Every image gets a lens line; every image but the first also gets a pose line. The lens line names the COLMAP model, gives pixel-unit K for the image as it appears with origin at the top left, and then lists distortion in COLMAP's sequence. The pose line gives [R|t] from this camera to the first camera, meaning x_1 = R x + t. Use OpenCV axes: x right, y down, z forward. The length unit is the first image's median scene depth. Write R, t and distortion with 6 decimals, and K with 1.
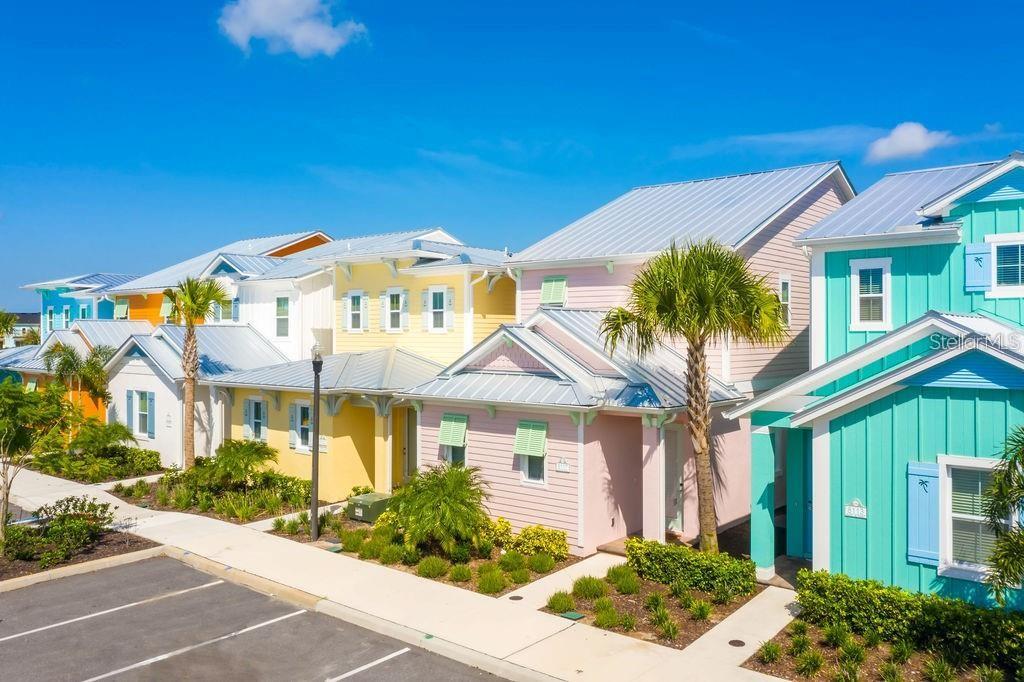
lens RADIAL K [[835.7, 0, 538.5], [0, 835.7, 325.8], [0, 0, 1]] dist [0.003941, 0.008379]
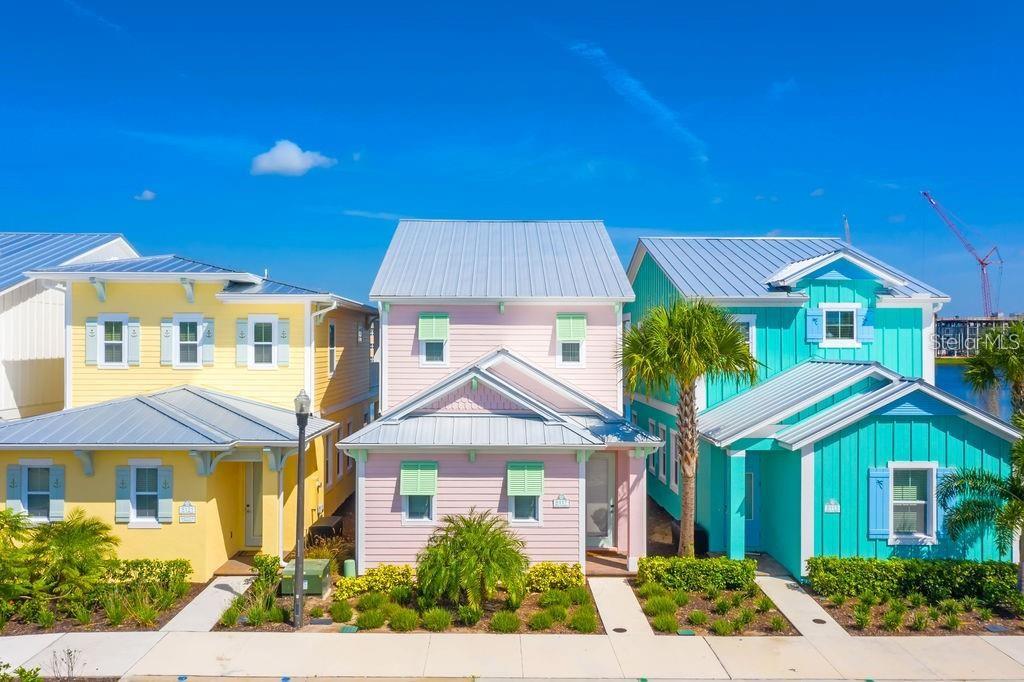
lens RADIAL K [[835.7, 0, 510.8], [0, 835.7, 330.8], [0, 0, 1]] dist [0.003941, 0.008379]
pose [[0.759657, 0.011576, 0.650221, -0.710839], [-0.011236, 0.999926, -0.004676, -0.043724], [-0.650227, -0.003754, 0.759731, 0.236879]]
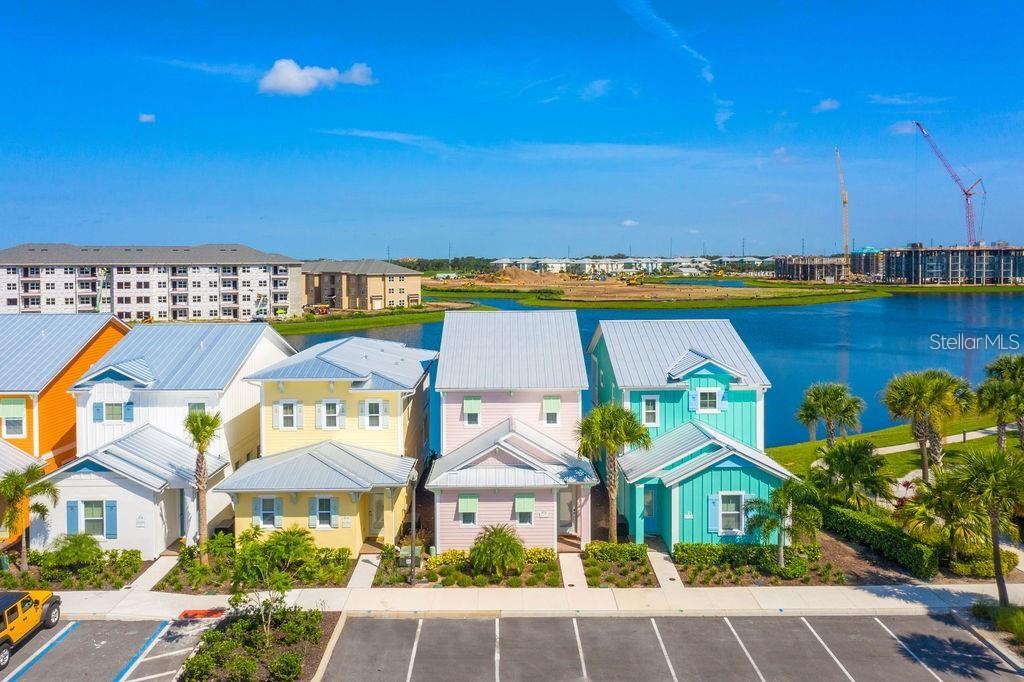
lens RADIAL K [[835.7, 0, 516.6], [0, 835.7, 265.7], [0, 0, 1]] dist [0.003941, 0.008379]
pose [[0.762683, -0.015261, 0.646592, -1.299285], [-0.002856, 0.999632, 0.026962, -0.478017], [-0.646766, -0.022410, 0.762359, -0.463432]]
